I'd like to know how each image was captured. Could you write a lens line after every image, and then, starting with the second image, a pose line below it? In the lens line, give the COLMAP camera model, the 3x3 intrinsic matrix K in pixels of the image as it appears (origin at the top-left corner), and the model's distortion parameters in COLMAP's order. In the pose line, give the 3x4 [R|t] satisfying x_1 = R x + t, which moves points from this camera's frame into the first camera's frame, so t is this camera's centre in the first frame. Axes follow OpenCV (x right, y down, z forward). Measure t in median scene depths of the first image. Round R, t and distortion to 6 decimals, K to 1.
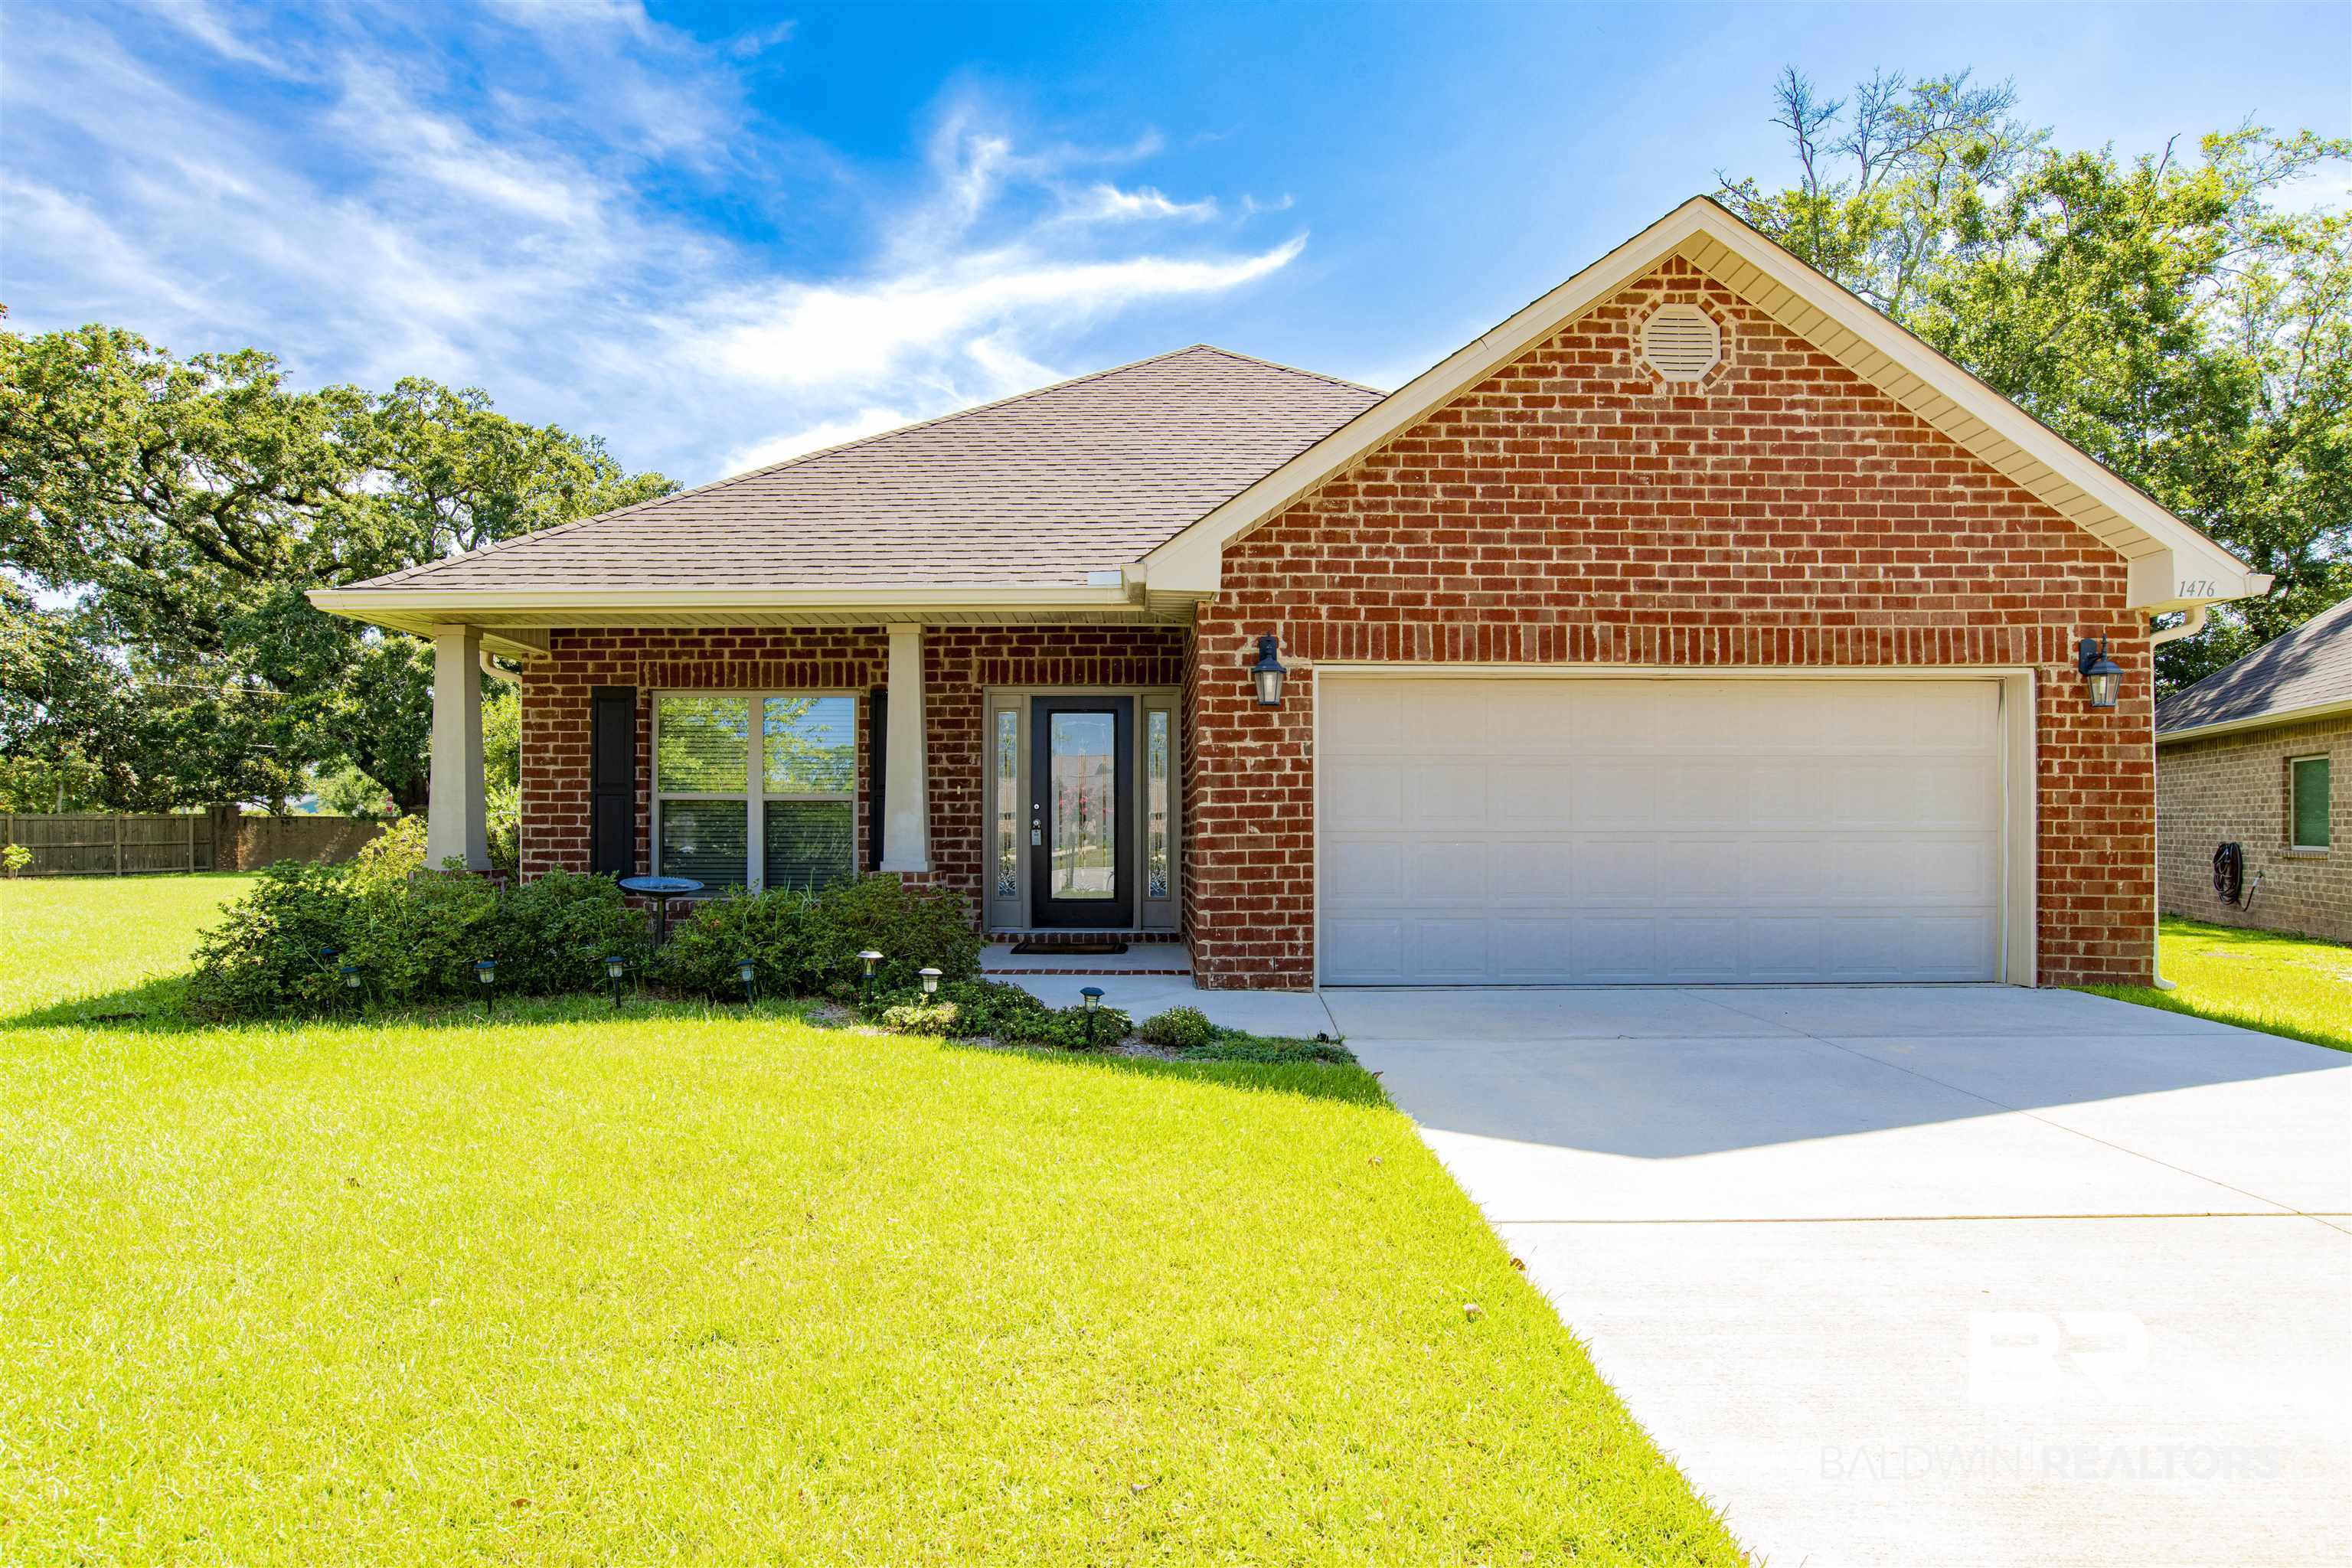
lens RADIAL K [[1221.5, 0, 1175.3], [0, 1221.5, 797.1], [0, 0, 1]] dist [-0.058247, 0.017537]
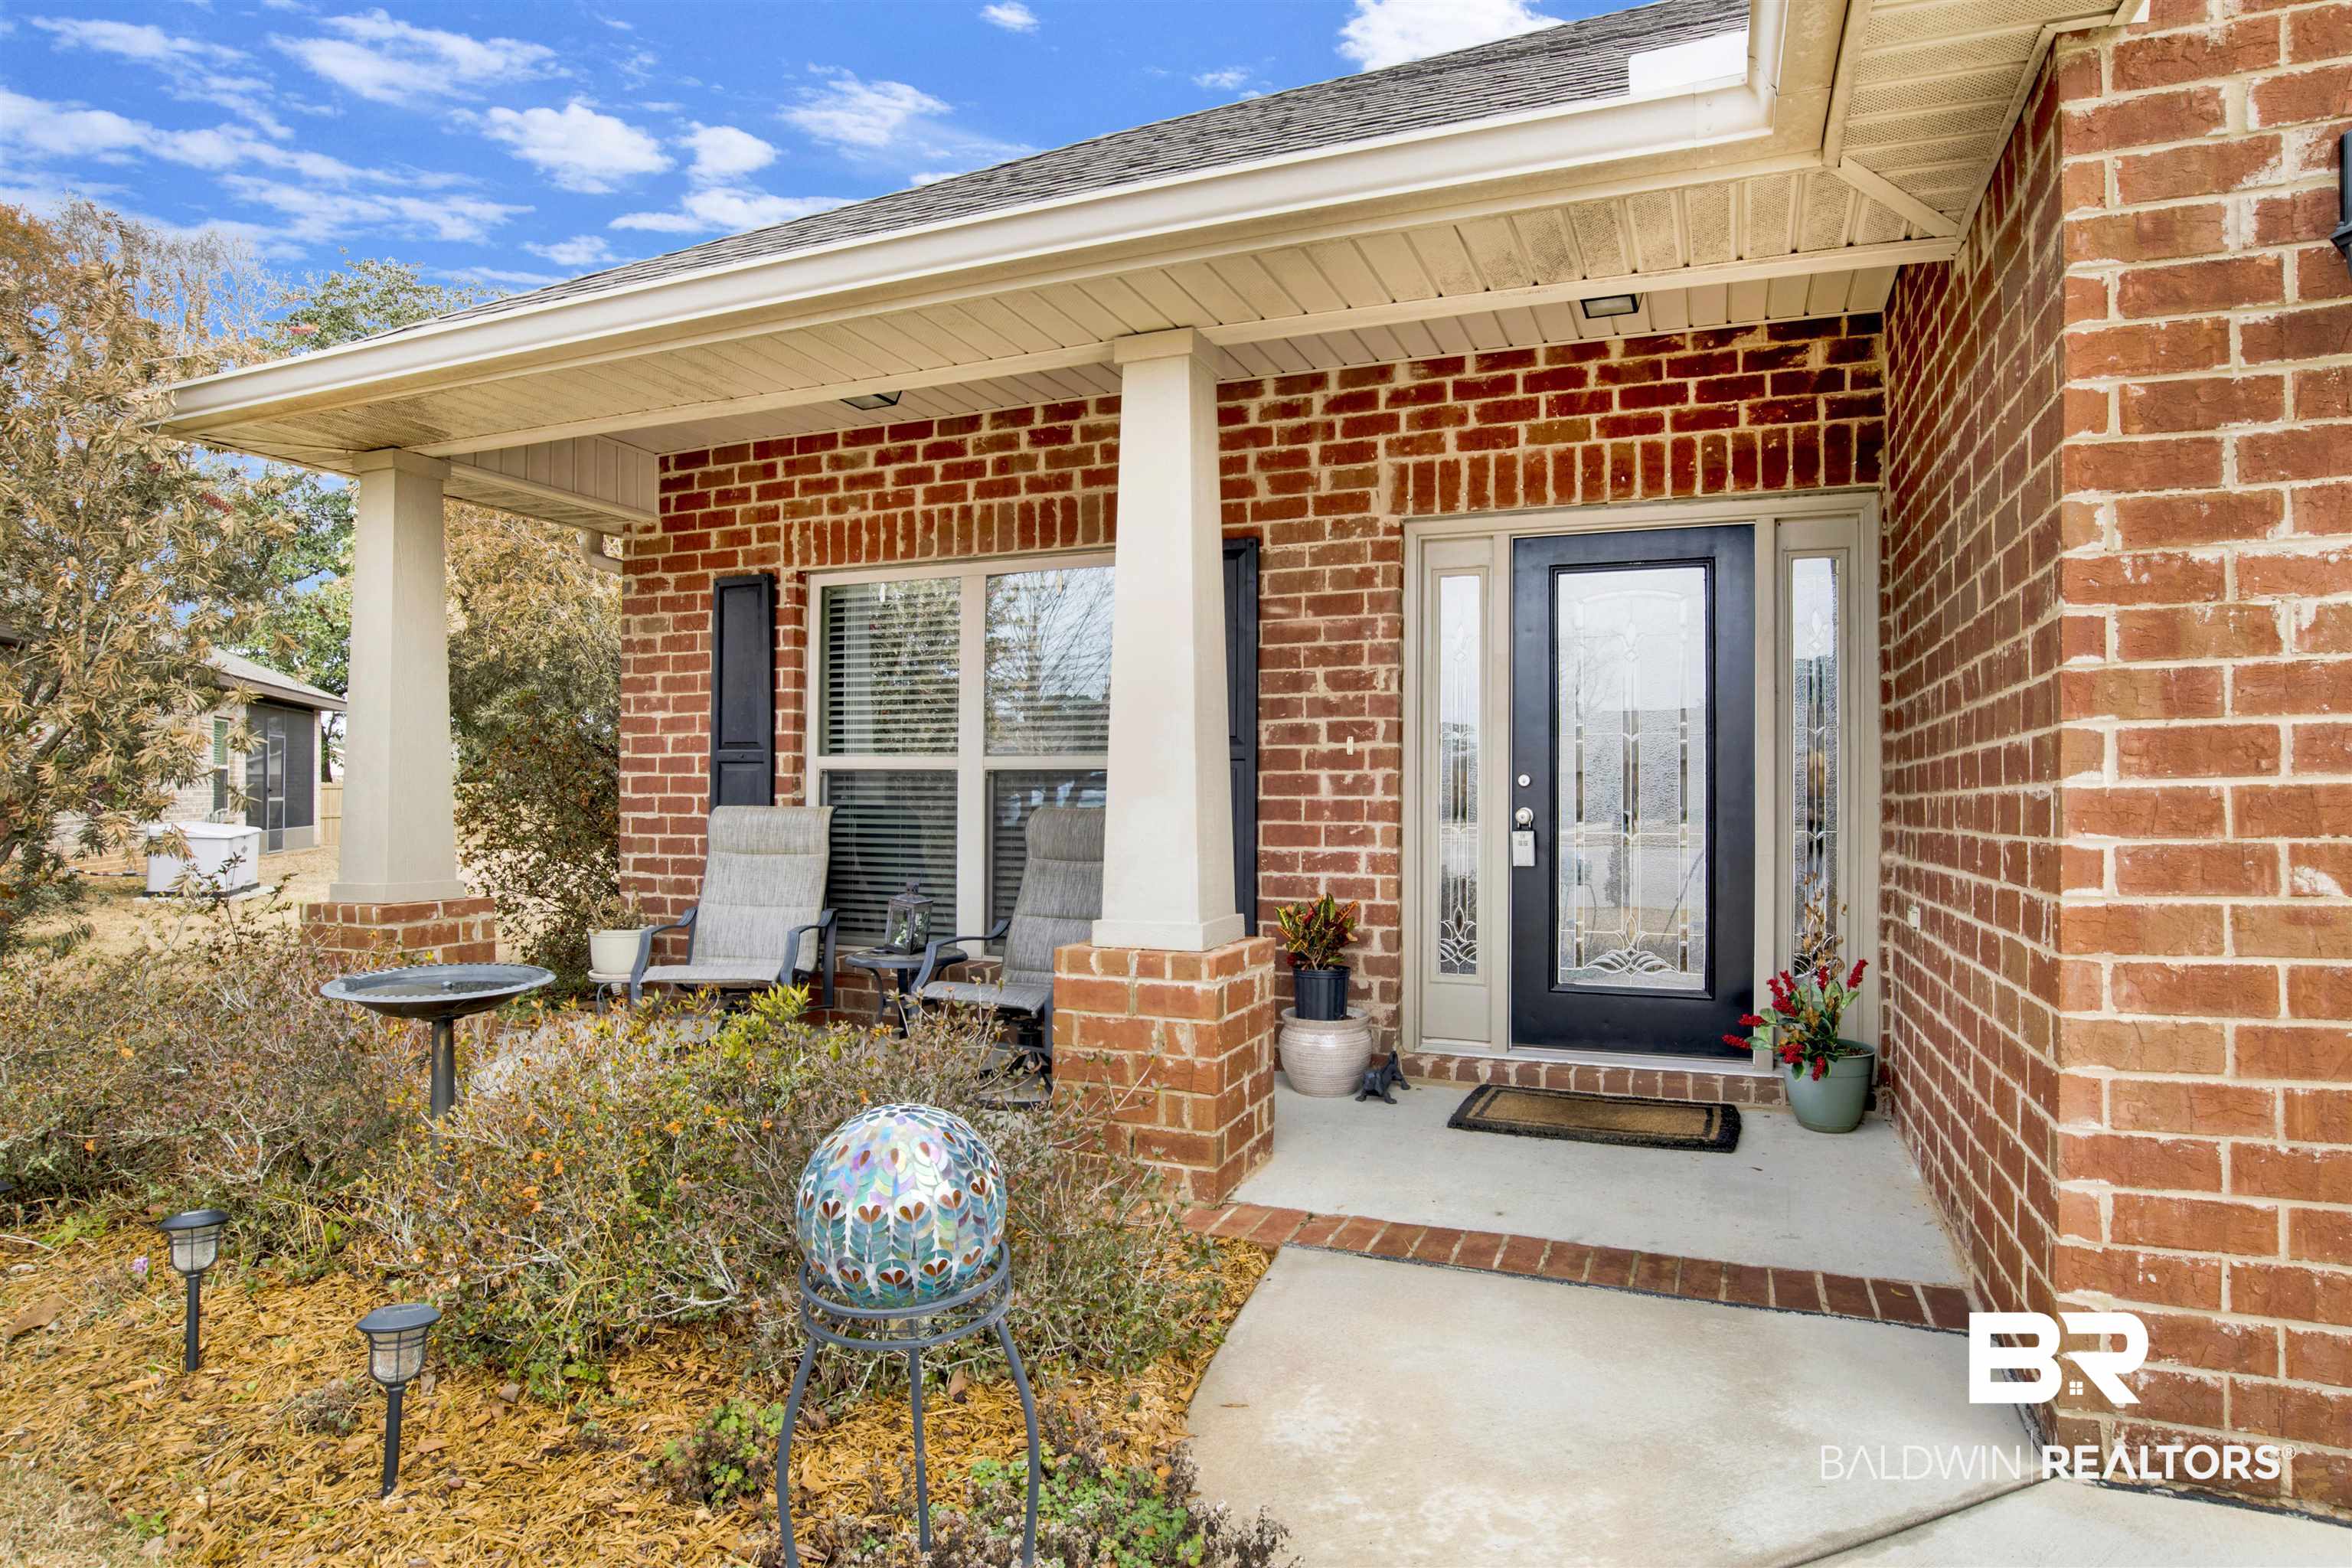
lens RADIAL K [[1221.5, 0, 1173.7], [0, 1221.5, 800.4], [0, 0, 1]] dist [-0.058247, 0.017537]
pose [[0.901265, 0.006756, -0.433215, -0.036807], [0.006813, 0.999534, 0.029763, 0.000892], [0.433214, -0.029776, 0.900799, 0.562638]]
